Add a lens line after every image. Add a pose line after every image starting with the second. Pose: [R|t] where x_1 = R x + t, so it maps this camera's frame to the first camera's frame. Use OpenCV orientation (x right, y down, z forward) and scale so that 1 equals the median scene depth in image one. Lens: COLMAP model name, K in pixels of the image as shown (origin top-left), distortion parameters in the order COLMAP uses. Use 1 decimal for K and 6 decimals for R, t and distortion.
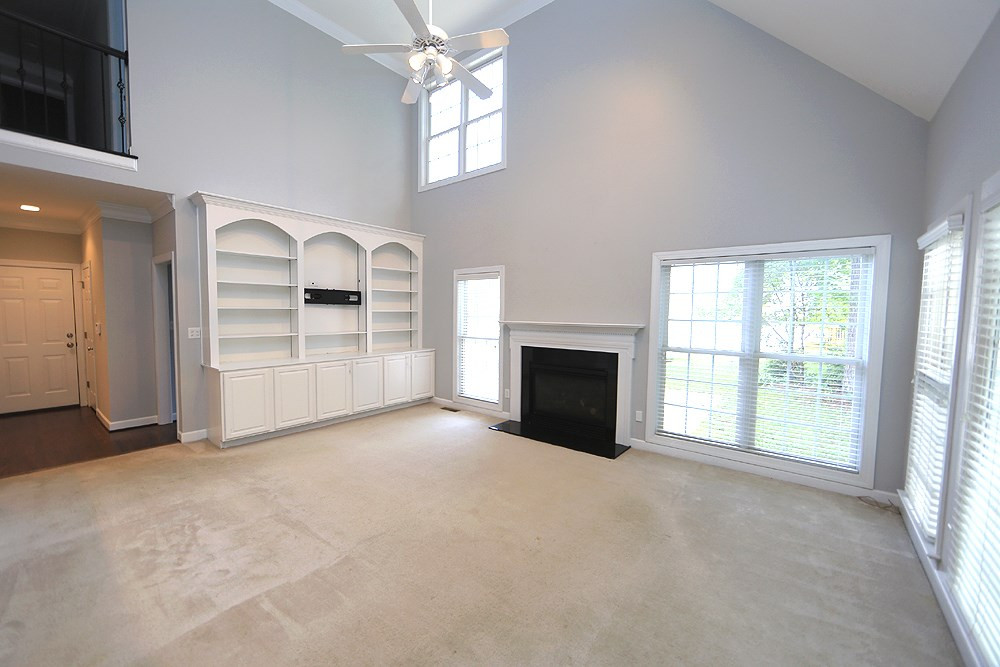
lens RADIAL K [[397.3, 0, 504.3], [0, 397.3, 334.4], [0, 0, 1]] dist [-0.008822, 0.000101]
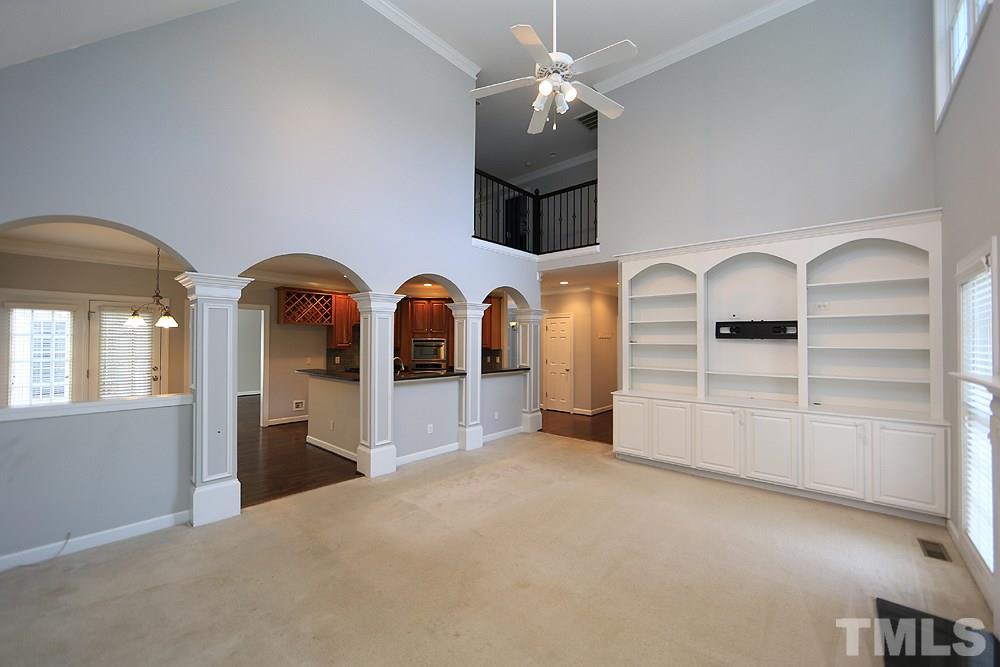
lens RADIAL K [[397.3, 0, 502.0], [0, 397.3, 339.5], [0, 0, 1]] dist [-0.008822, 0.000101]
pose [[-0.052217, -0.017829, -0.998477, 0.418933], [-0.068014, 0.997583, -0.014256, -0.028128], [0.996317, 0.067166, -0.053303, 0.530088]]
